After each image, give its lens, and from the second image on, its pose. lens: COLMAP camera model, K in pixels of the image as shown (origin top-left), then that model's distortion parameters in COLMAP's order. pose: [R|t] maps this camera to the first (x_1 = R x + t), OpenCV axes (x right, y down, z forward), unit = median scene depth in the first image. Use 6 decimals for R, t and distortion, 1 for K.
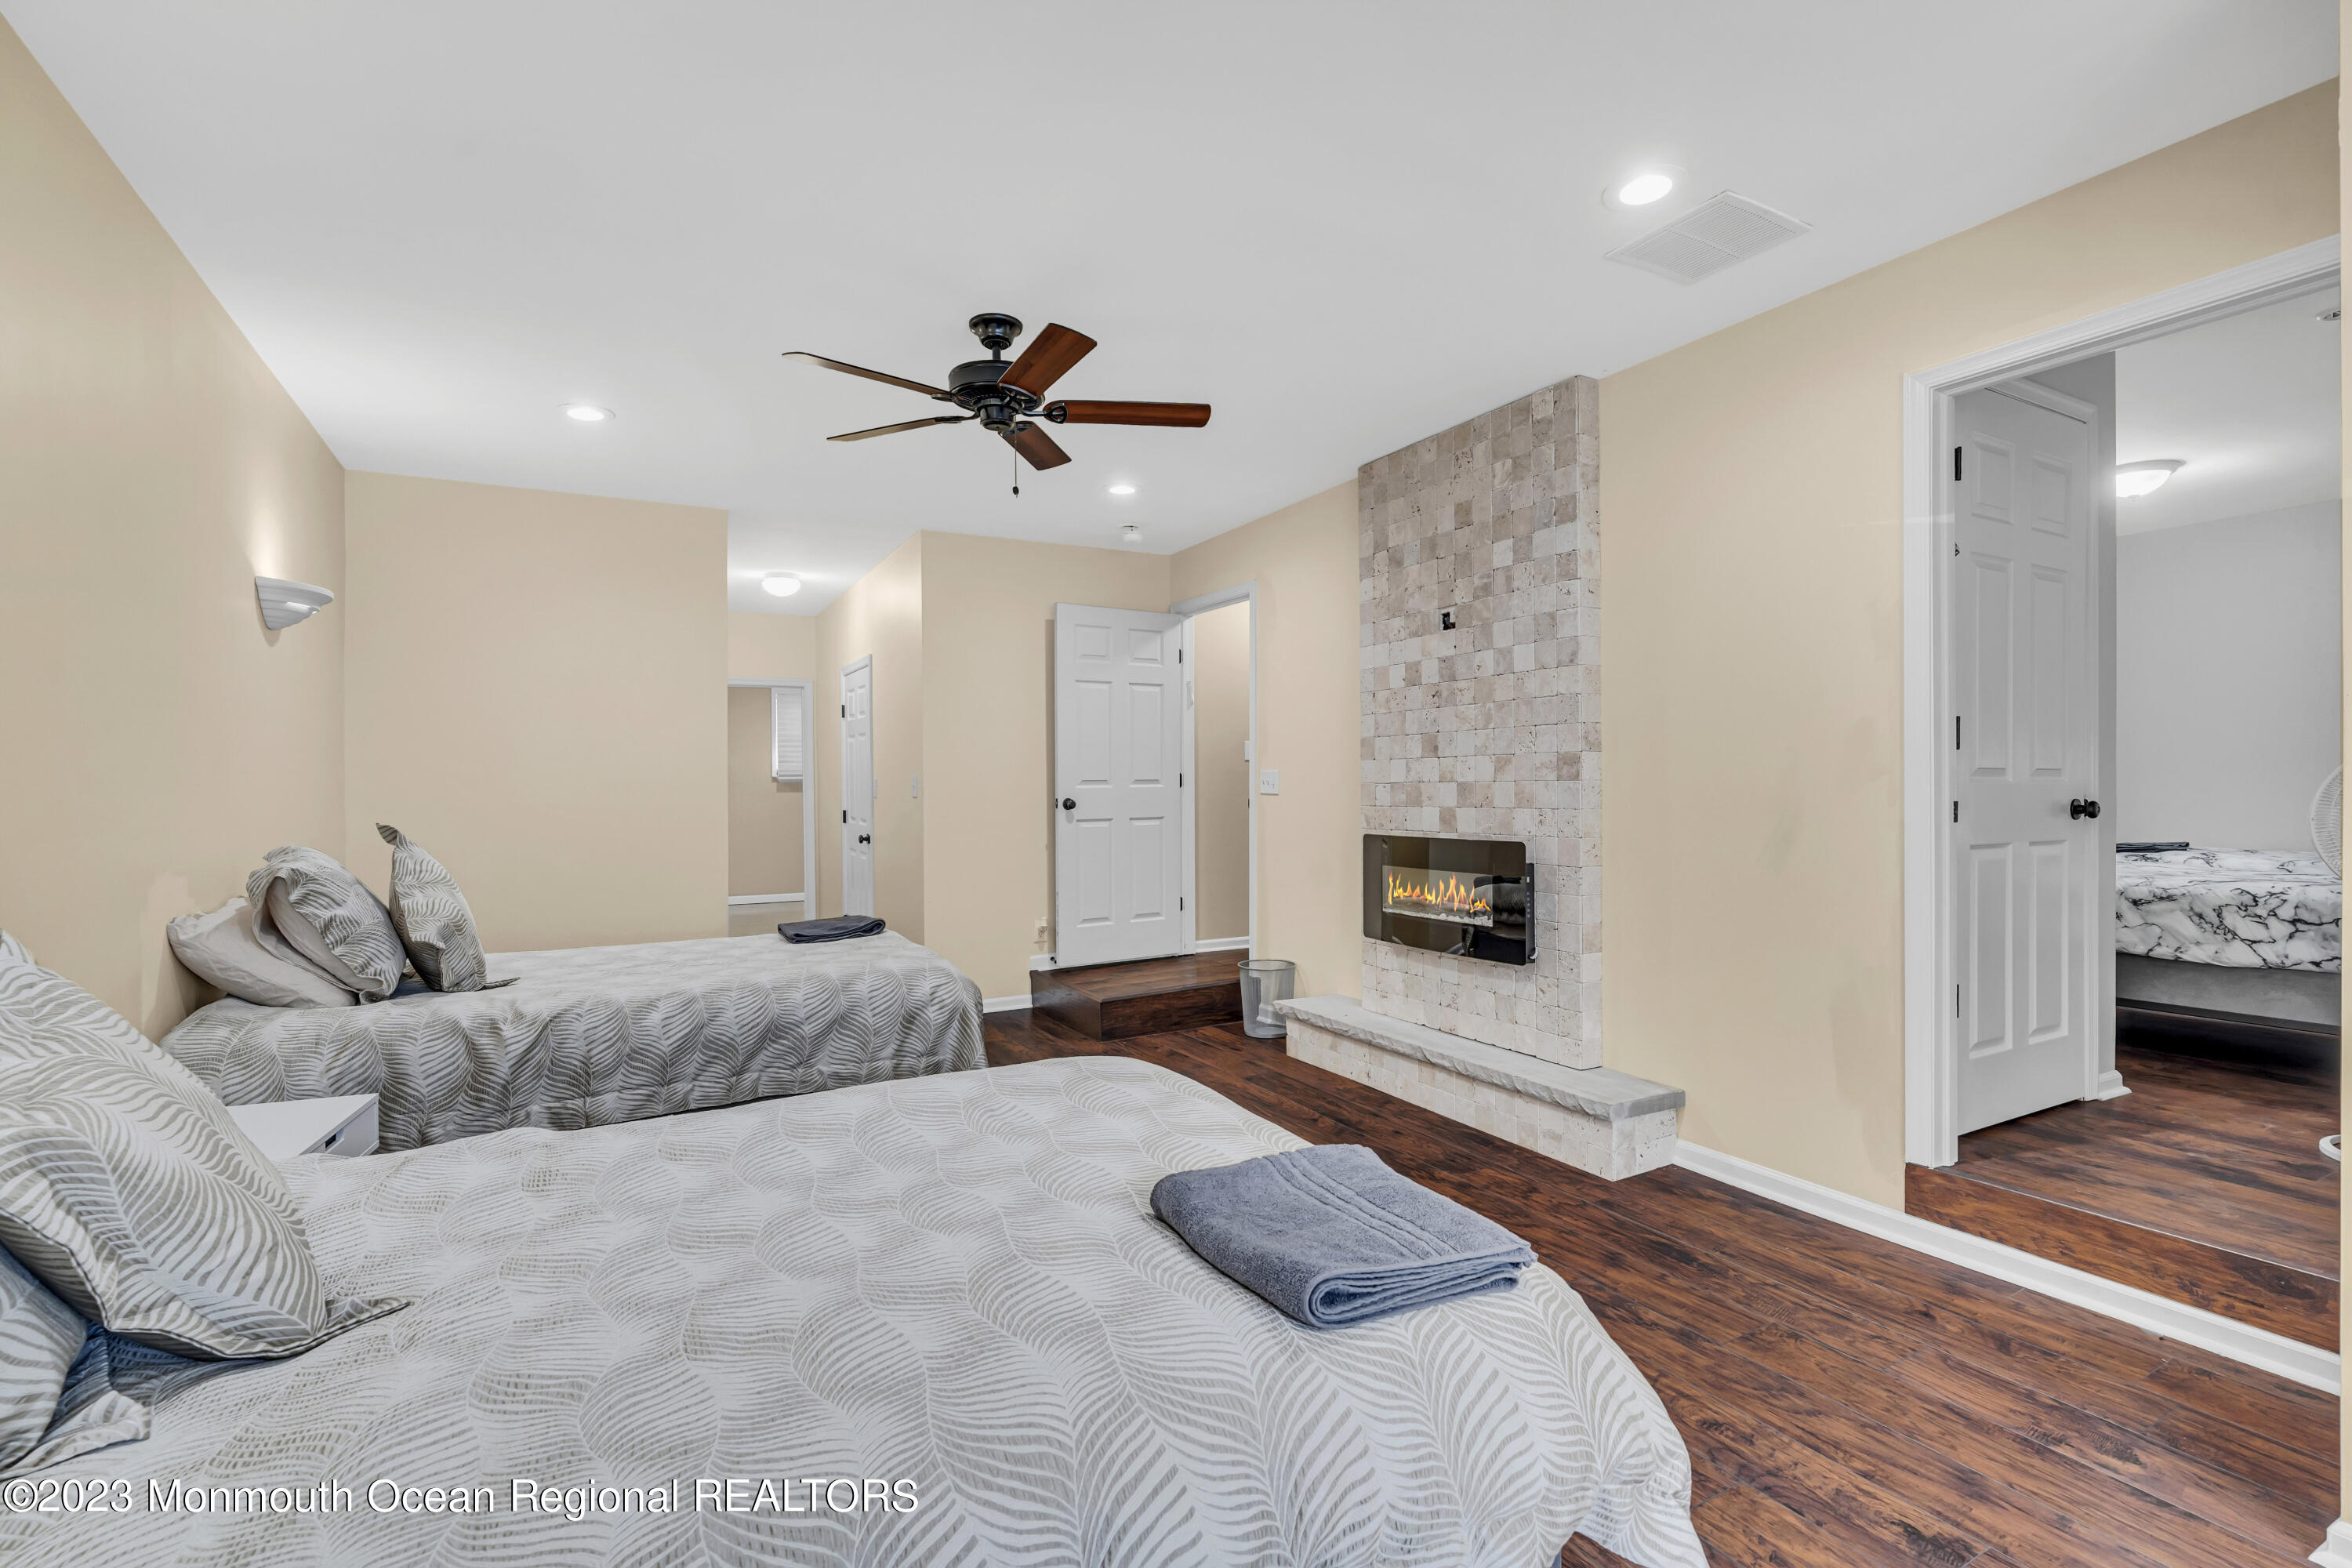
lens RADIAL K [[1062.0, 0, 1176.7], [0, 1062.0, 791.1], [0, 0, 1]] dist [-0.008762, 0.002331]
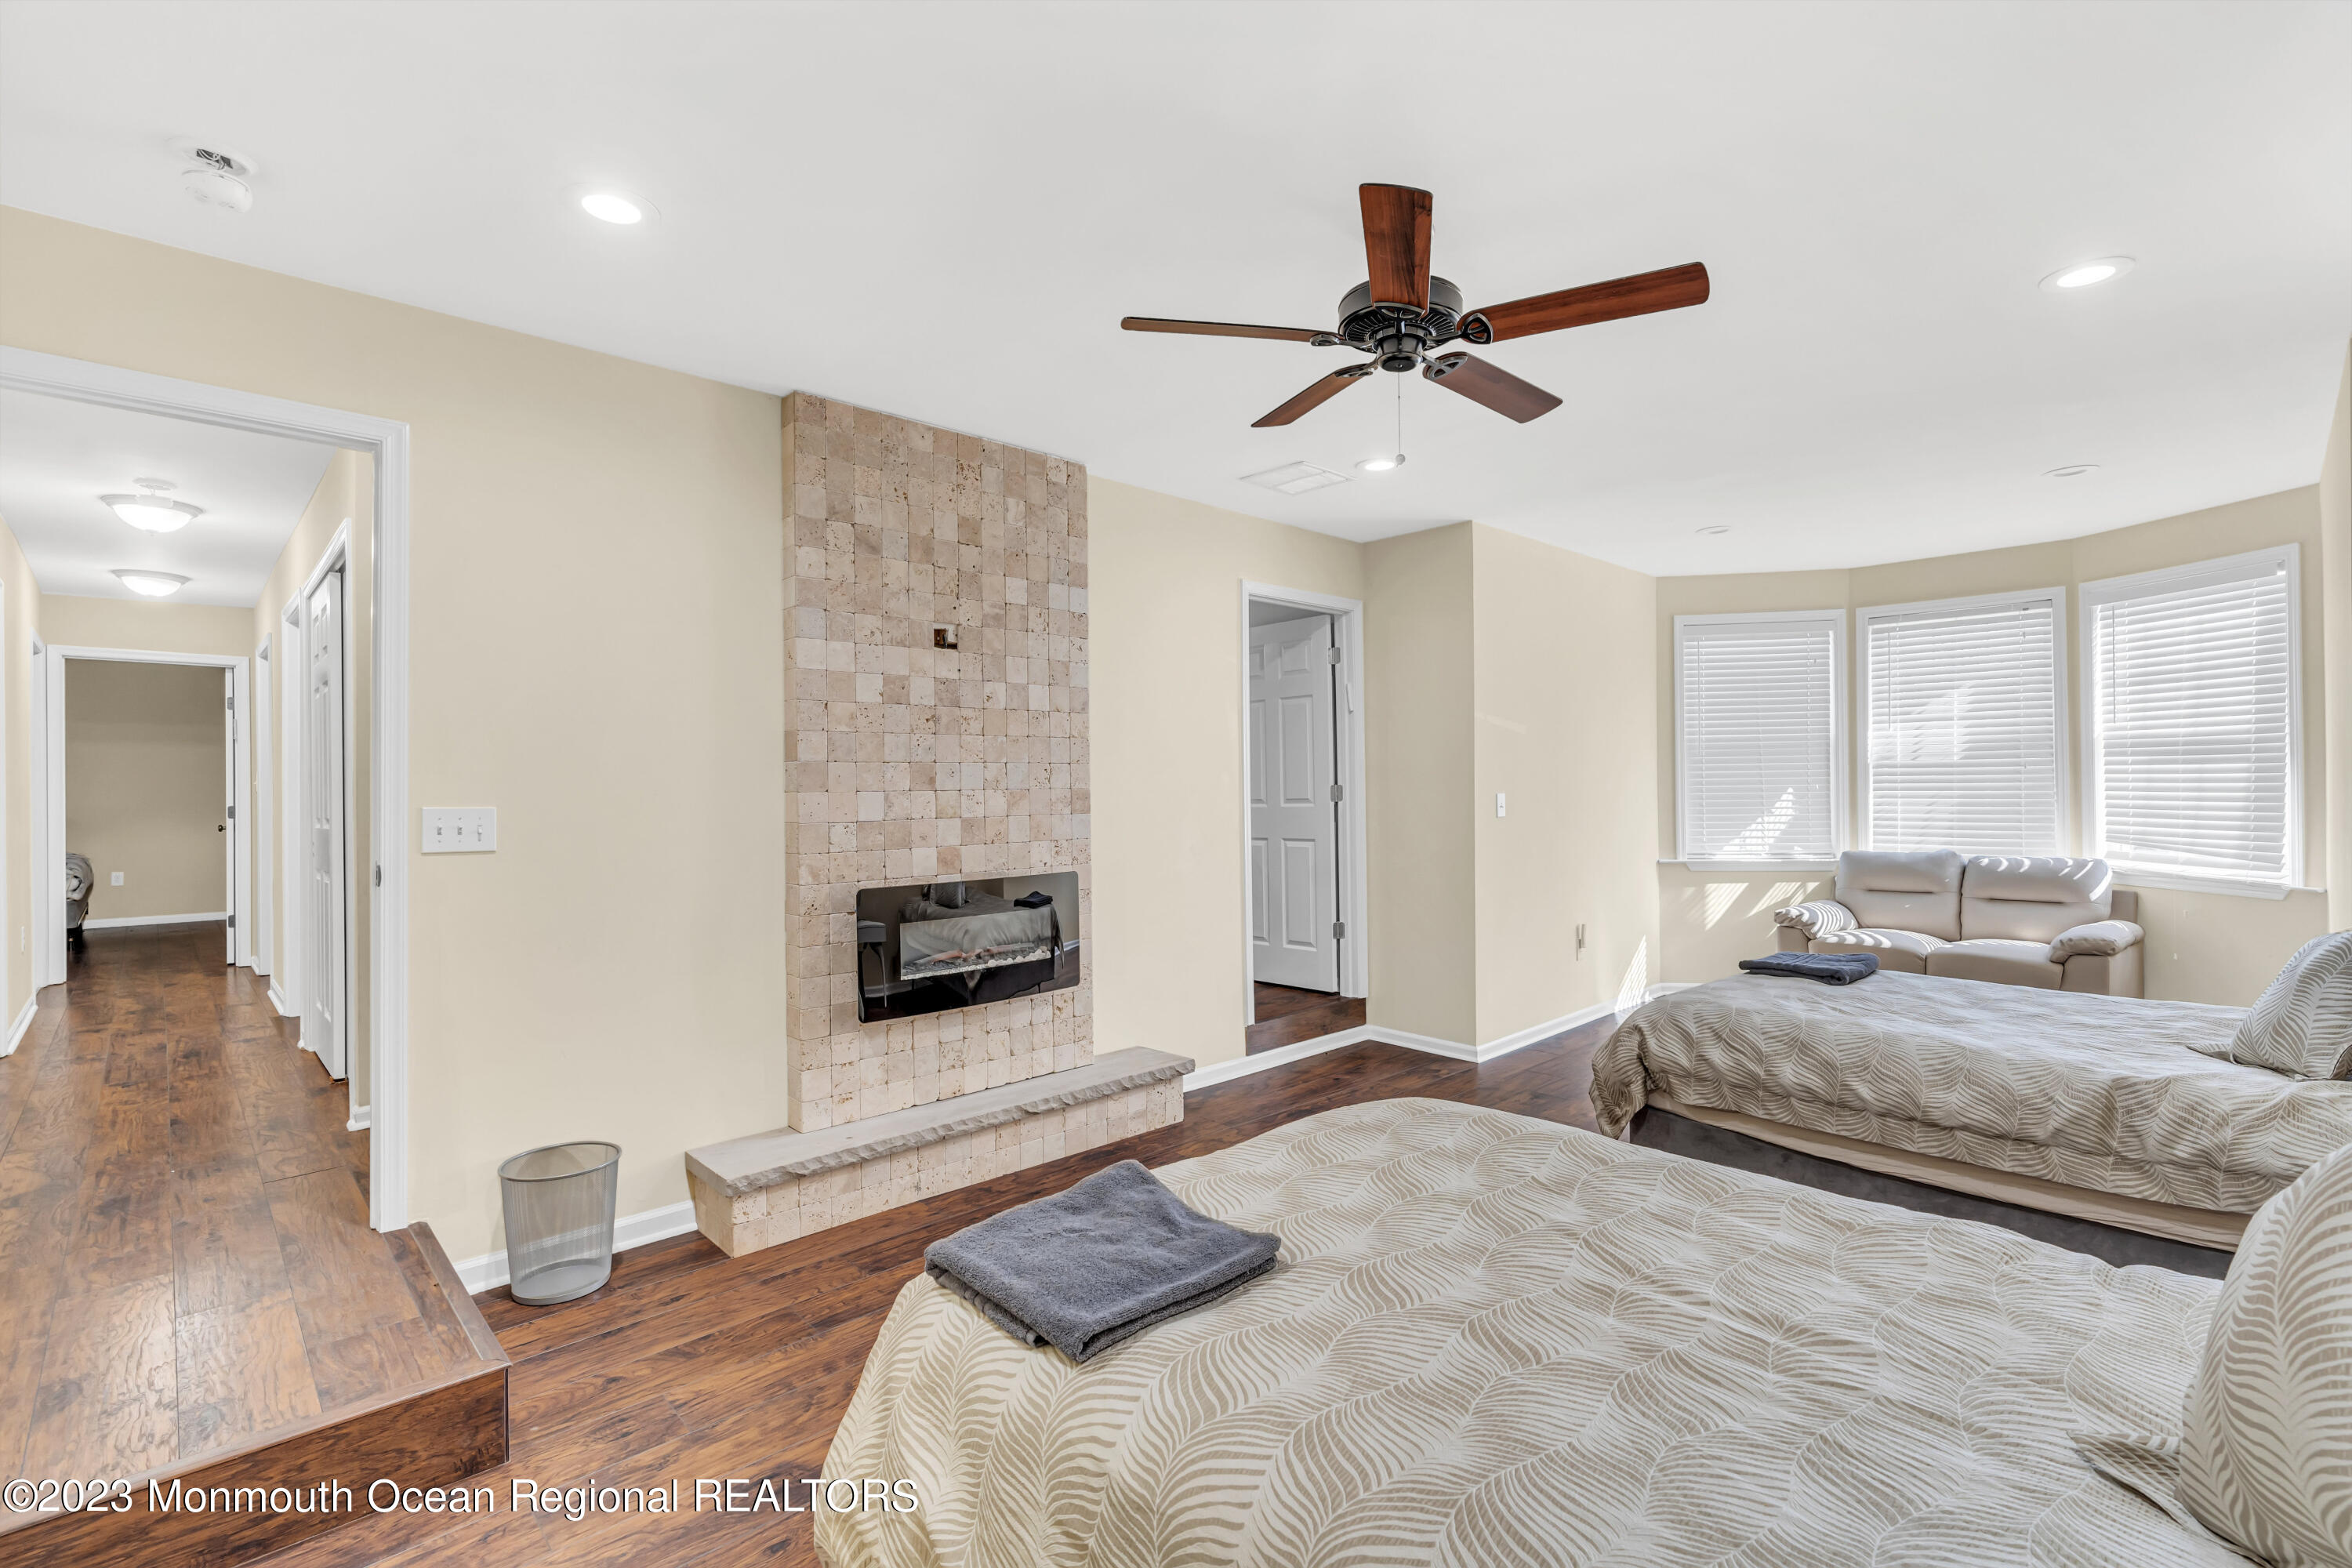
lens RADIAL K [[1062.0, 0, 1190.8], [0, 1062.0, 781.4], [0, 0, 1]] dist [-0.008762, 0.002331]
pose [[-0.253589, 0.008693, 0.967273, -0.672551], [0.012021, 0.999911, -0.005835, -0.032332], [-0.967237, 0.010148, -0.253671, 1.037872]]
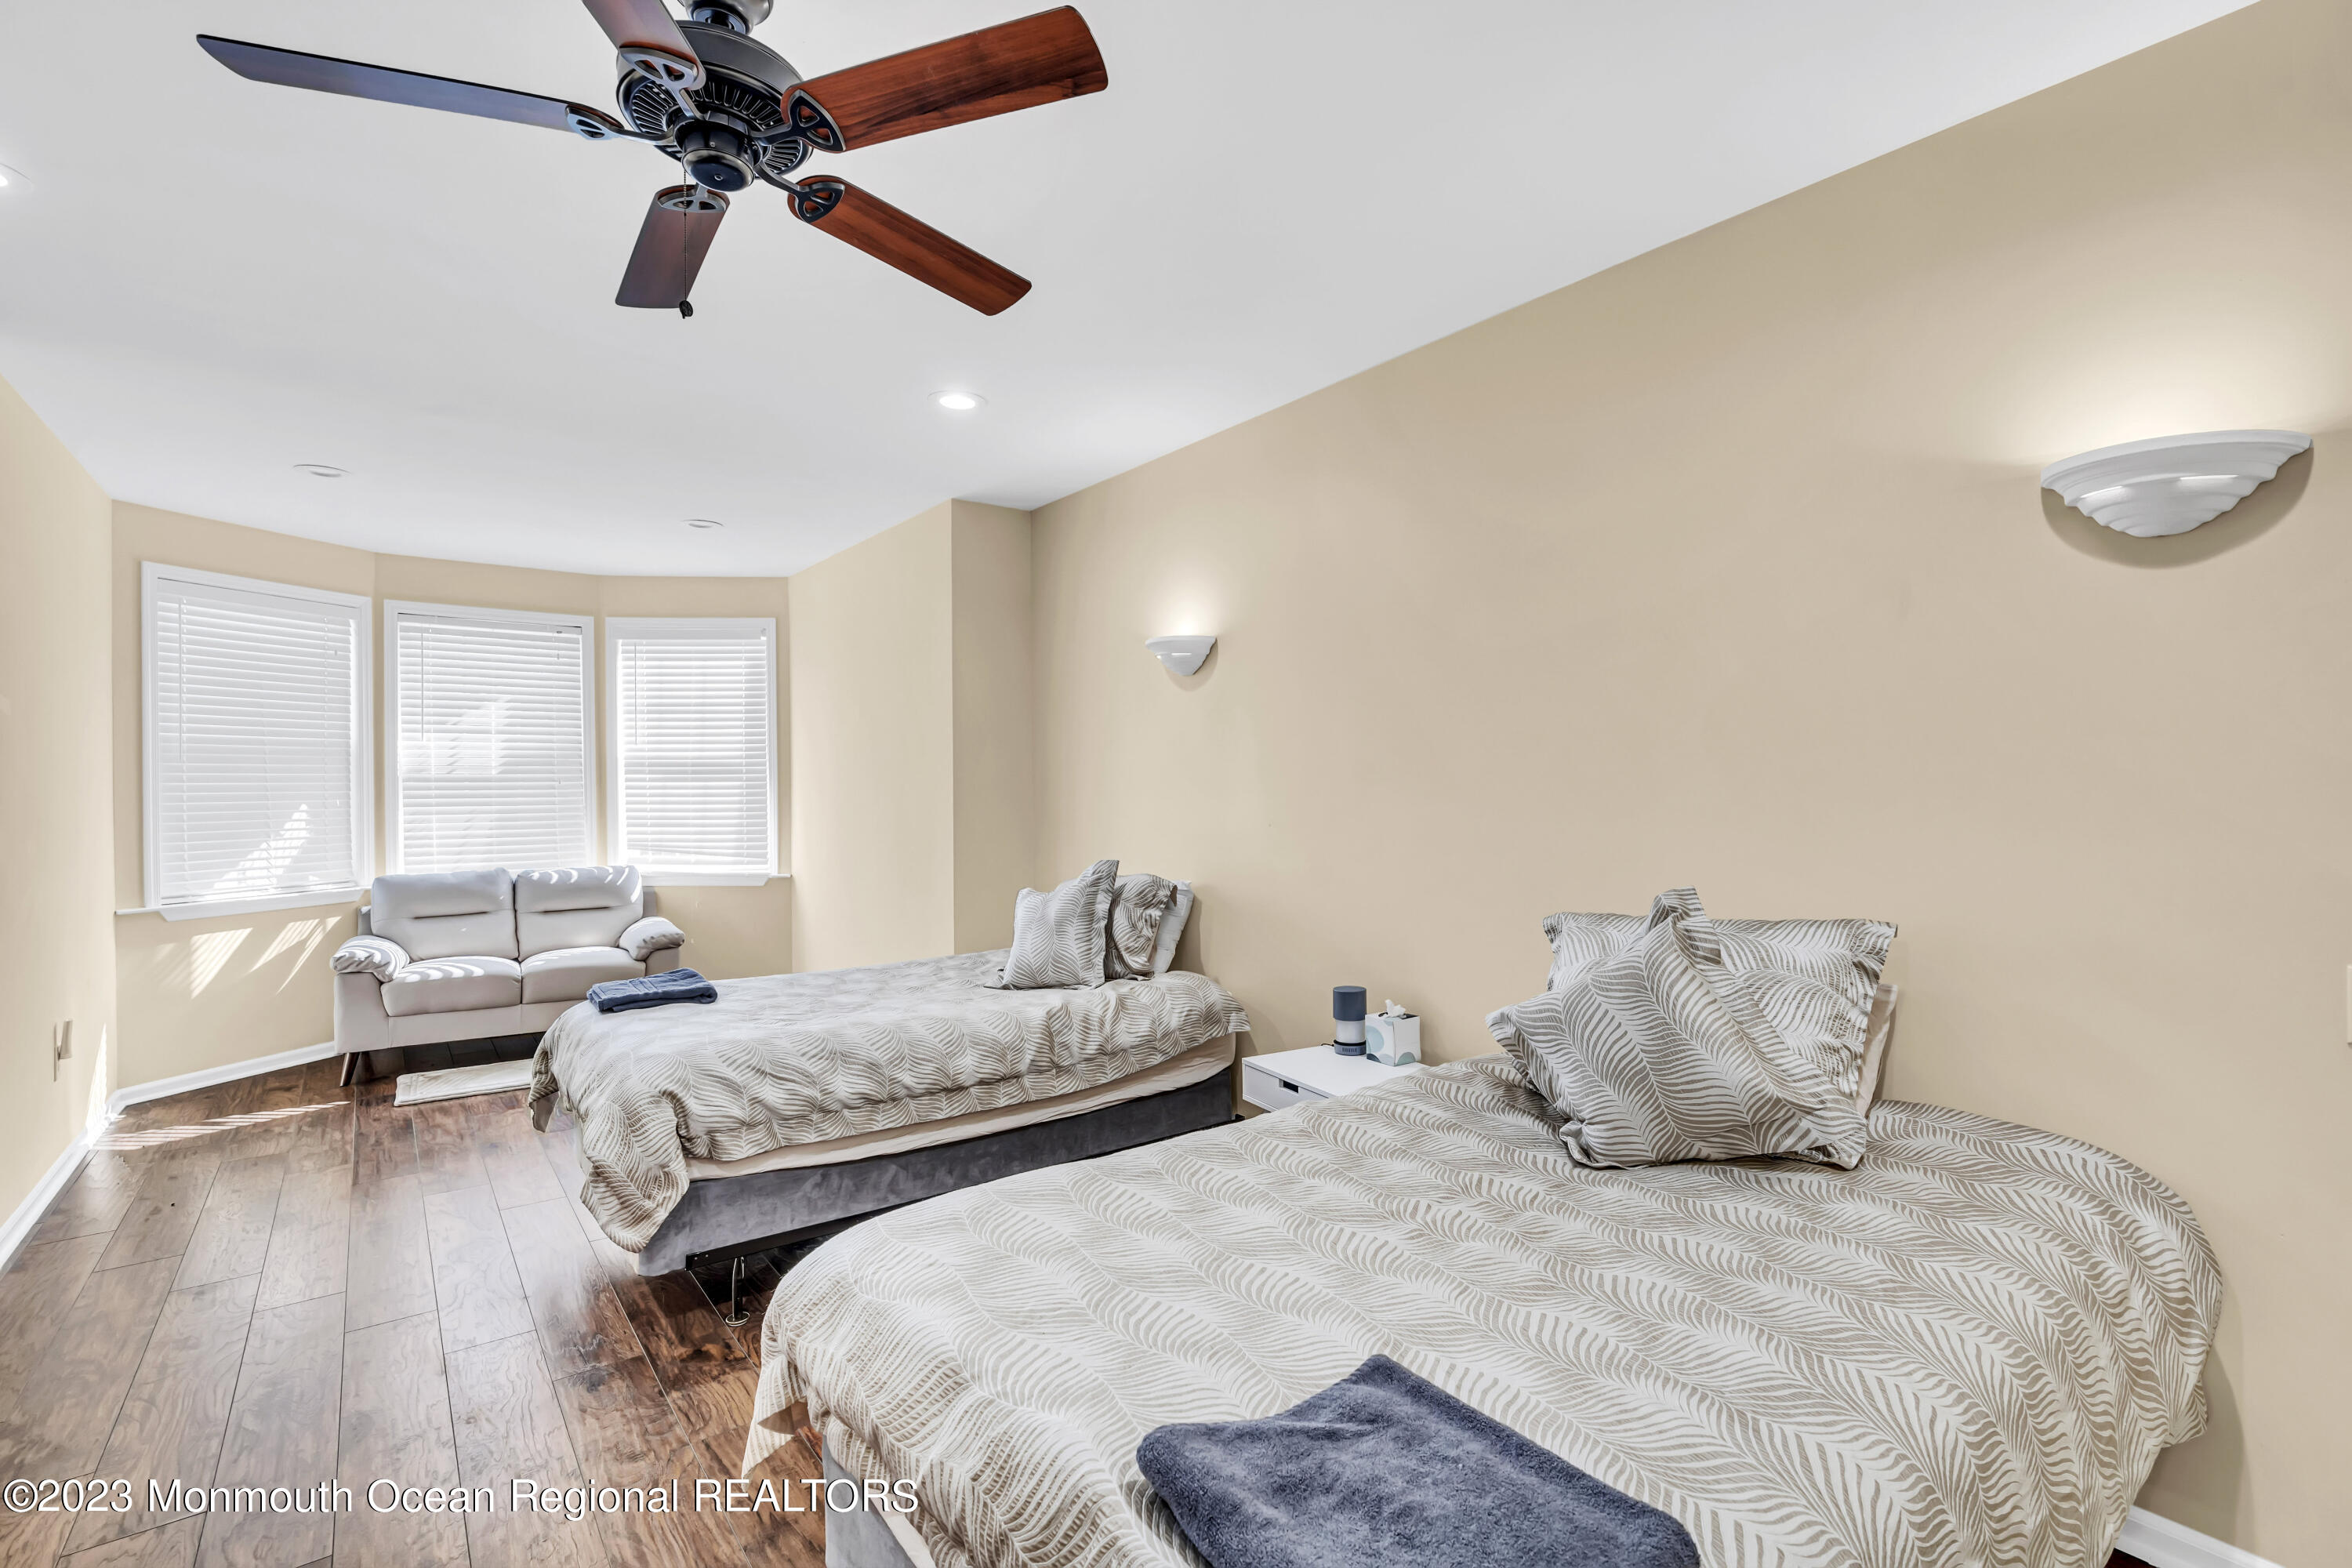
lens RADIAL K [[1062.0, 0, 1188.9], [0, 1062.0, 785.0], [0, 0, 1]] dist [-0.008762, 0.002331]
pose [[-0.988521, 0.008601, -0.150837, -0.241188], [0.008798, 0.999961, -0.000639, -0.034330], [0.150826, -0.001959, -0.988558, 1.195771]]
